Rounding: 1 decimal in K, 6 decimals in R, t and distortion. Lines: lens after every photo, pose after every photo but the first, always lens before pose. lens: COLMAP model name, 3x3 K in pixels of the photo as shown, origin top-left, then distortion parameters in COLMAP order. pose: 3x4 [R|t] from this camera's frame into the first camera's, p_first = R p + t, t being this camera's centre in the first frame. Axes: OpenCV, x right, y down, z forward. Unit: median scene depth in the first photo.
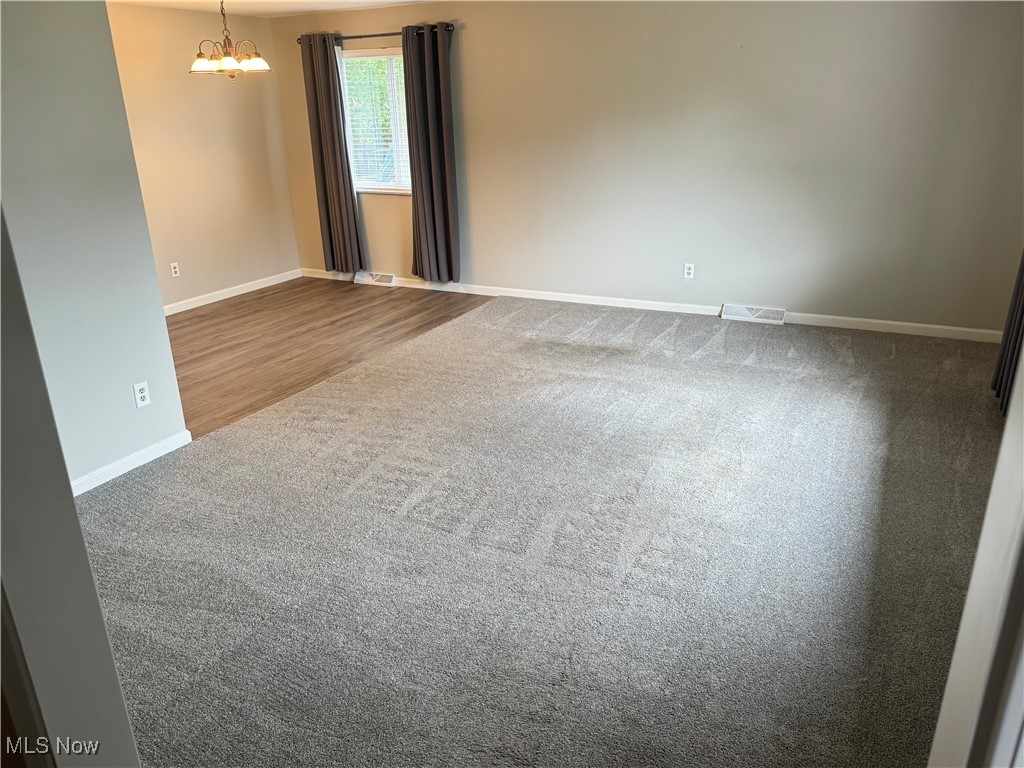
lens RADIAL K [[762.4, 0, 510.2], [0, 762.4, 387.5], [0, 0, 1]] dist [0.071819, 0.000950]
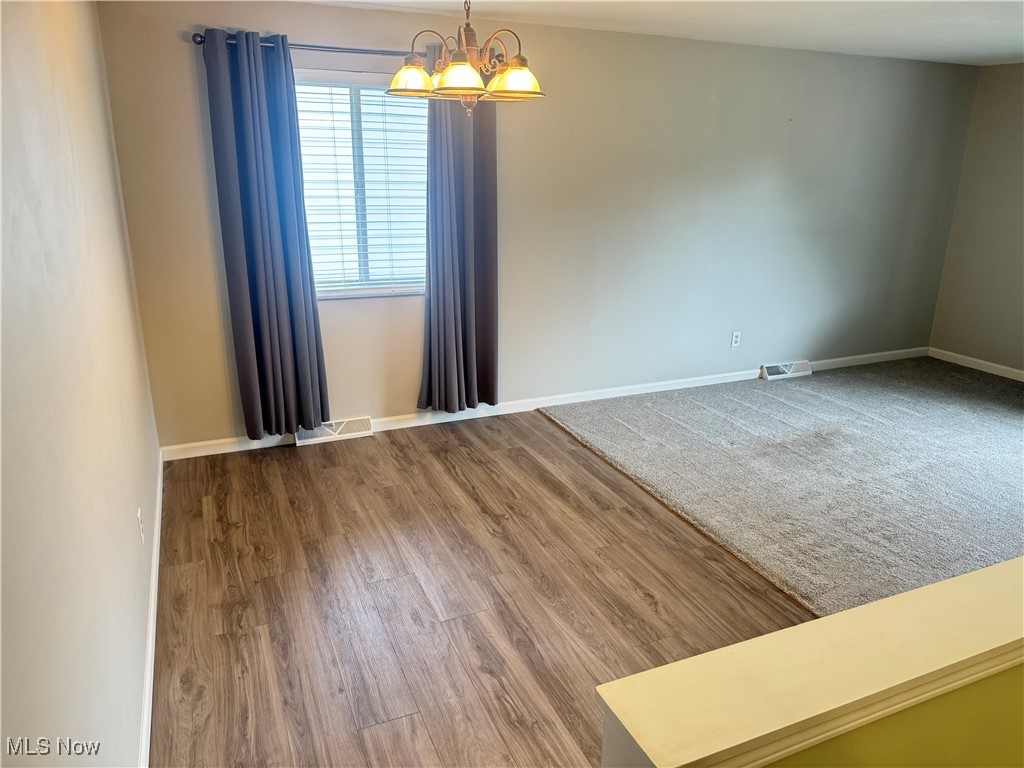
lens RADIAL K [[715.8, 0, 511.4], [0, 715.8, 383.9], [0, 0, 1]] dist [0.057081, -0.045440]
pose [[0.628283, -0.198895, 0.752131, -0.640026], [0.245819, 0.967992, 0.050636, -0.213504], [-0.738128, 0.153075, 0.657065, 0.622705]]
